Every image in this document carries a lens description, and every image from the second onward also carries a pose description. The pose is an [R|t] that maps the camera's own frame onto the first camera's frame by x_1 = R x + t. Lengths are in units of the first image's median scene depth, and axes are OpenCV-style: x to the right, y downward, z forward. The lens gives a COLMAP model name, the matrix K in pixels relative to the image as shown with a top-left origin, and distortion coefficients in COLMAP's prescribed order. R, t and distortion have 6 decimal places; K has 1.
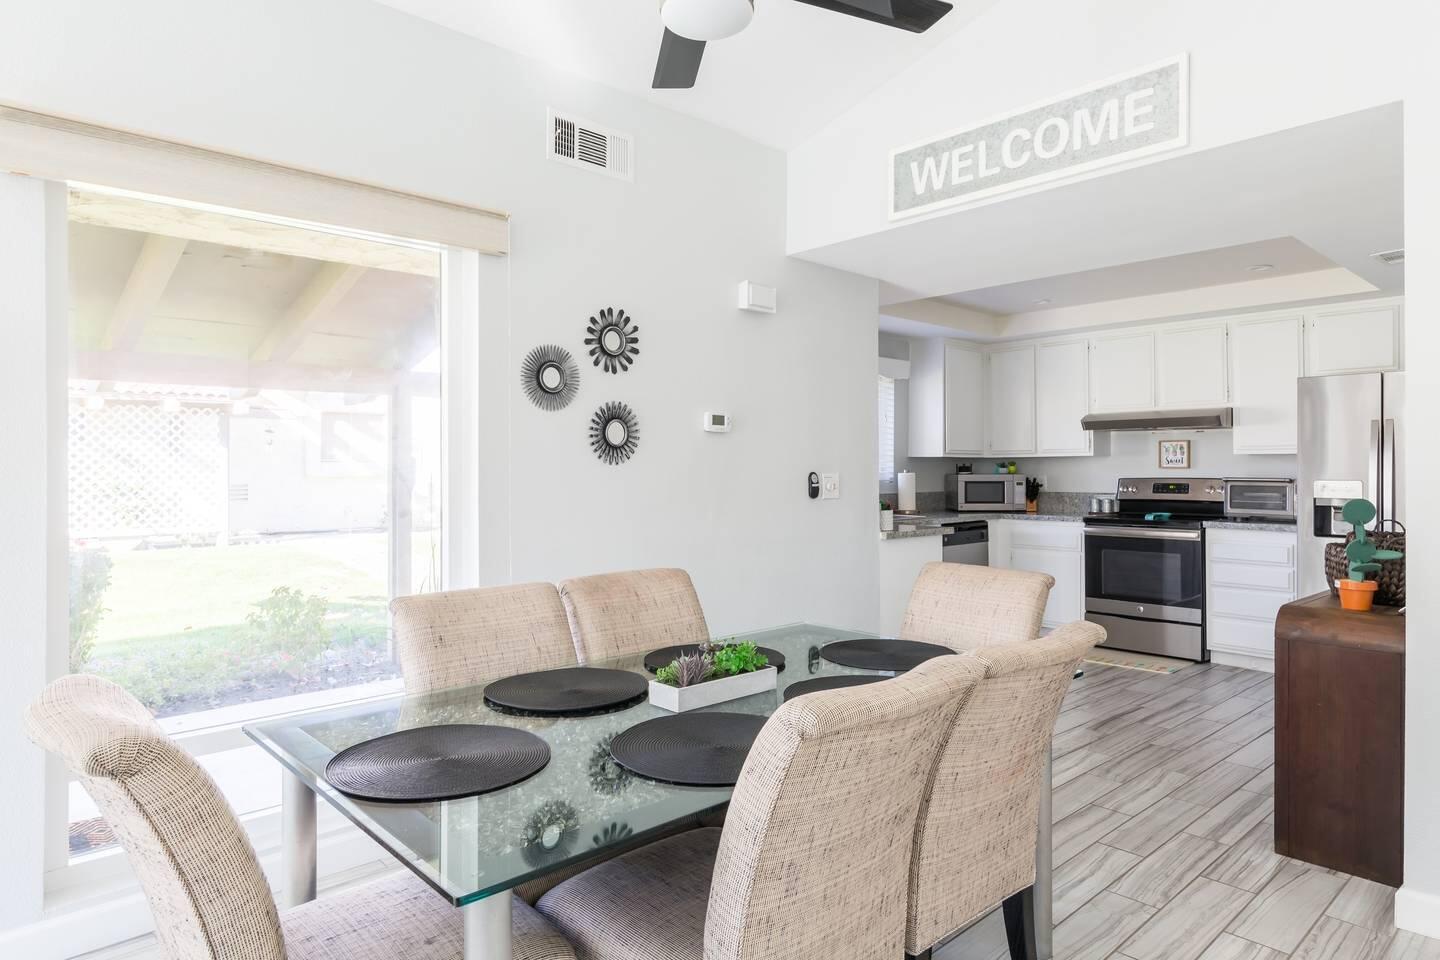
lens RADIAL K [[856.0, 0, 714.7], [0, 856.0, 459.9], [0, 0, 1]] dist [0.002068, -0.000702]
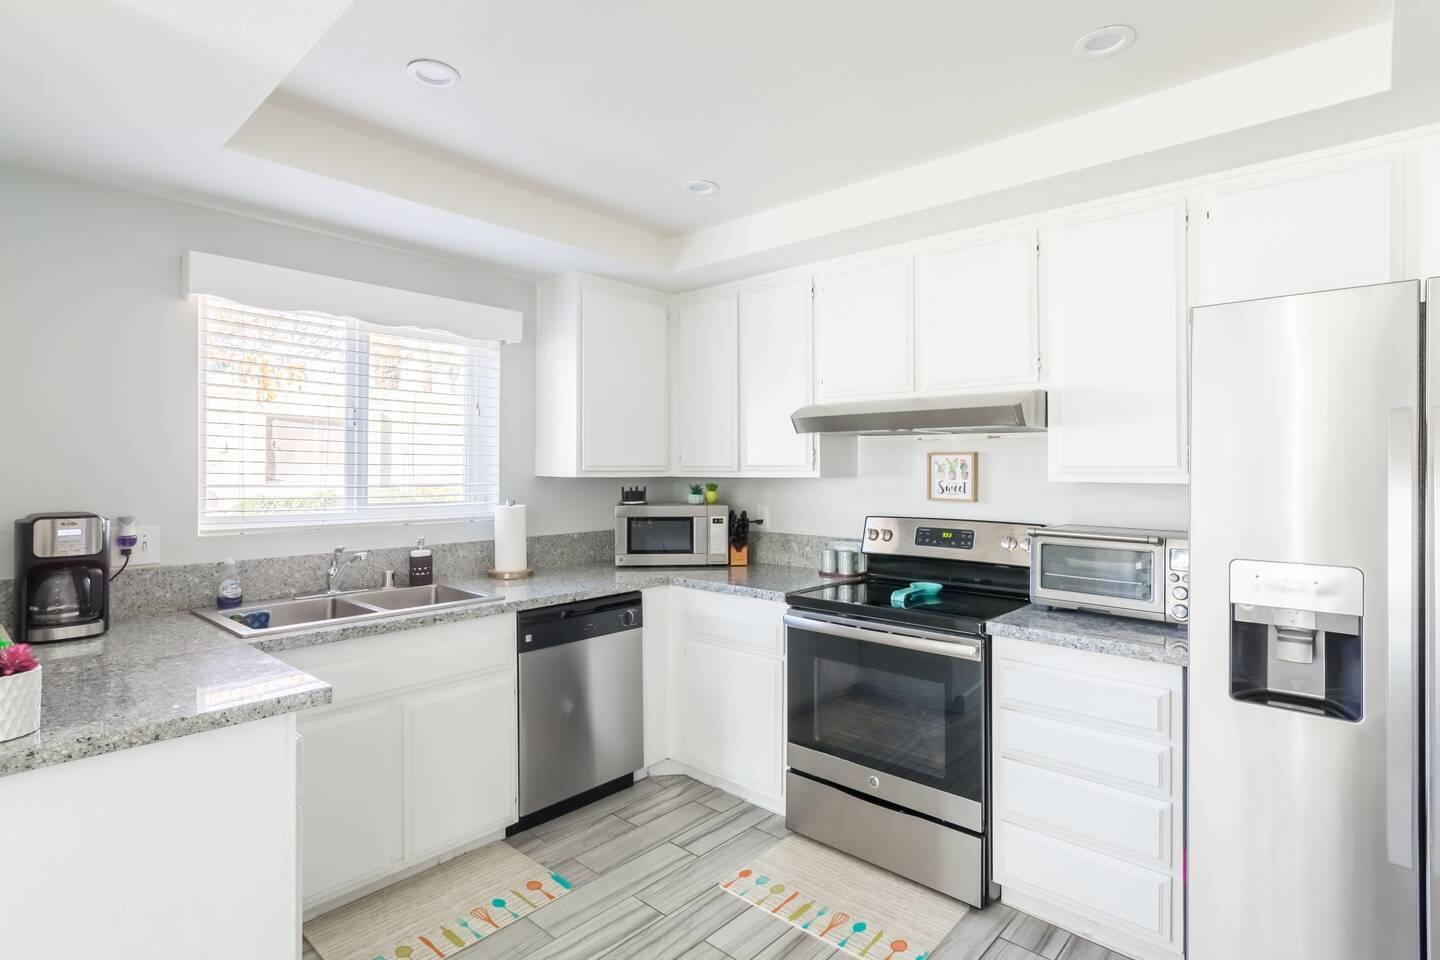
lens RADIAL K [[715.7, 0, 722.9], [0, 715.7, 464.6], [0, 0, 1]] dist [0.003557, 0.000246]
pose [[0.994506, 0.004185, 0.104599, 0.335688], [-0.004808, 0.999972, 0.005700, -0.016411], [-0.104572, -0.006171, 0.994498, 0.543083]]
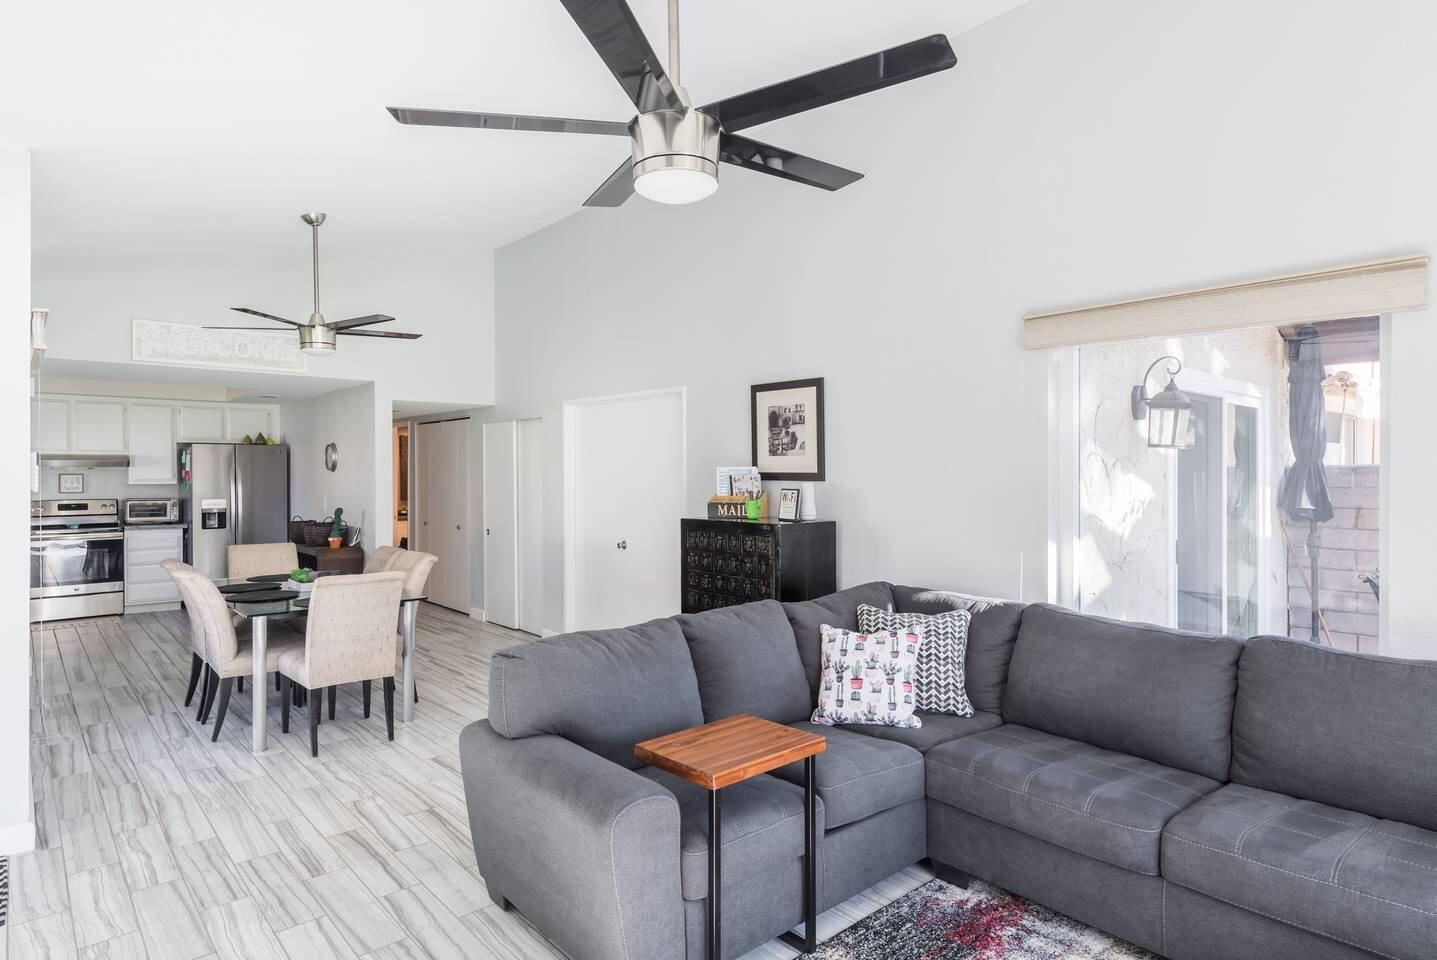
lens RADIAL K [[806.7, 0, 719.6], [0, 806.7, 469.7], [0, 0, 1]] dist [0.009140, 0.001335]
pose [[0.011431, 0.004507, 0.999925, -0.837404], [-0.009230, 0.999948, -0.004401, -0.034182], [-0.999892, -0.009179, 0.011472, -0.122698]]
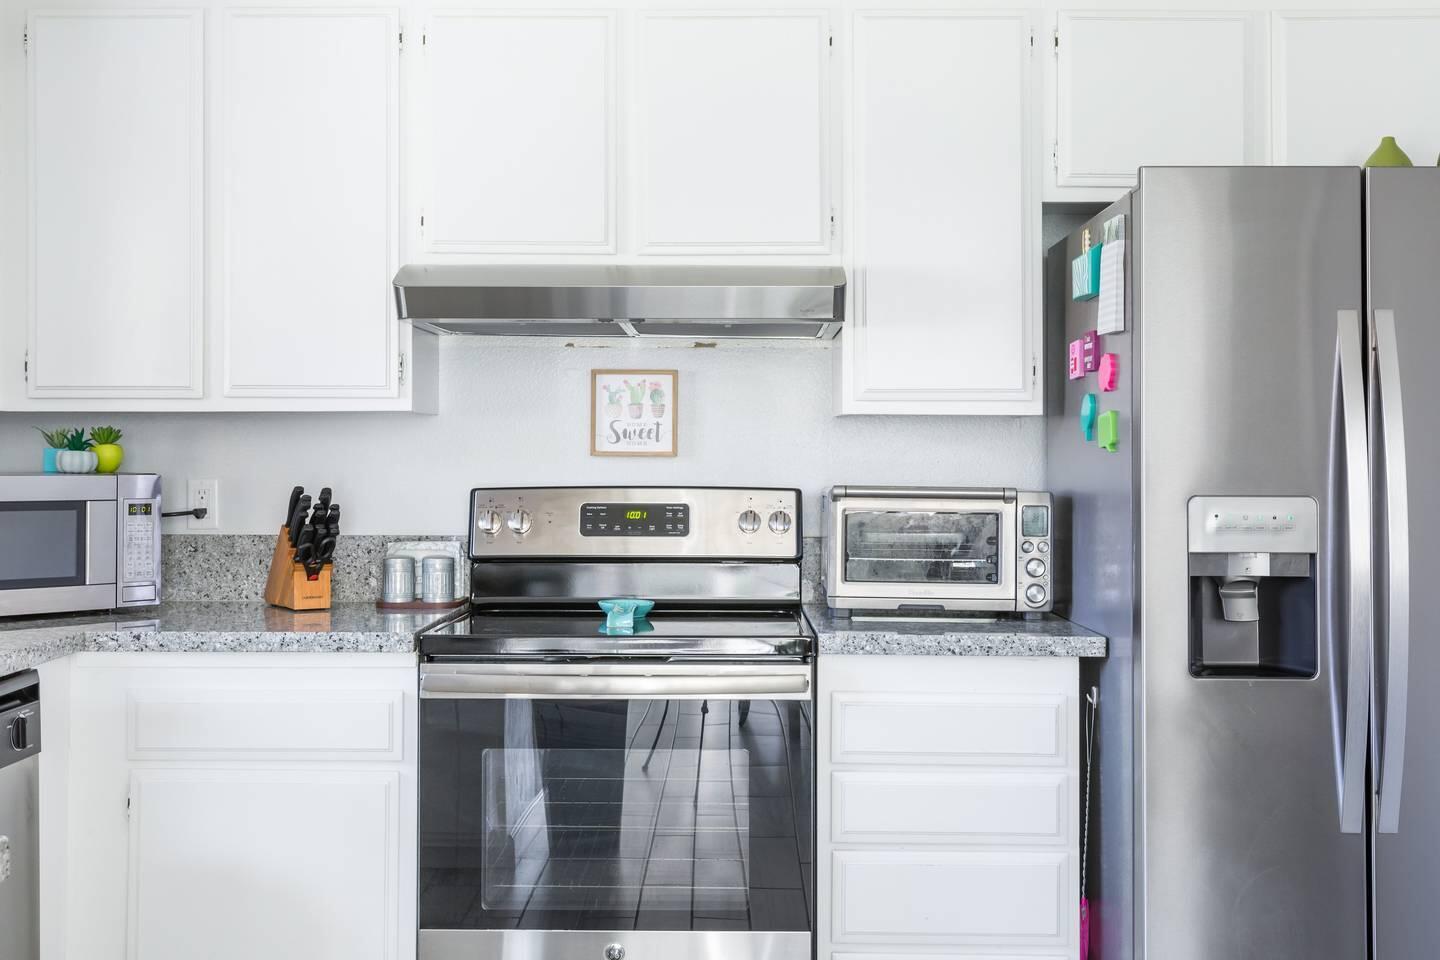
lens RADIAL K [[1501.8, 0, 723.4], [0, 1501.8, 467.3], [0, 0, 1]] dist [-0.036602, 0.000000]
pose [[0.677131, 0.000903, 0.735862, 0.145413], [-0.012758, 0.999863, 0.010512, 0.007671], [-0.735752, -0.016506, 0.677050, 0.594493]]
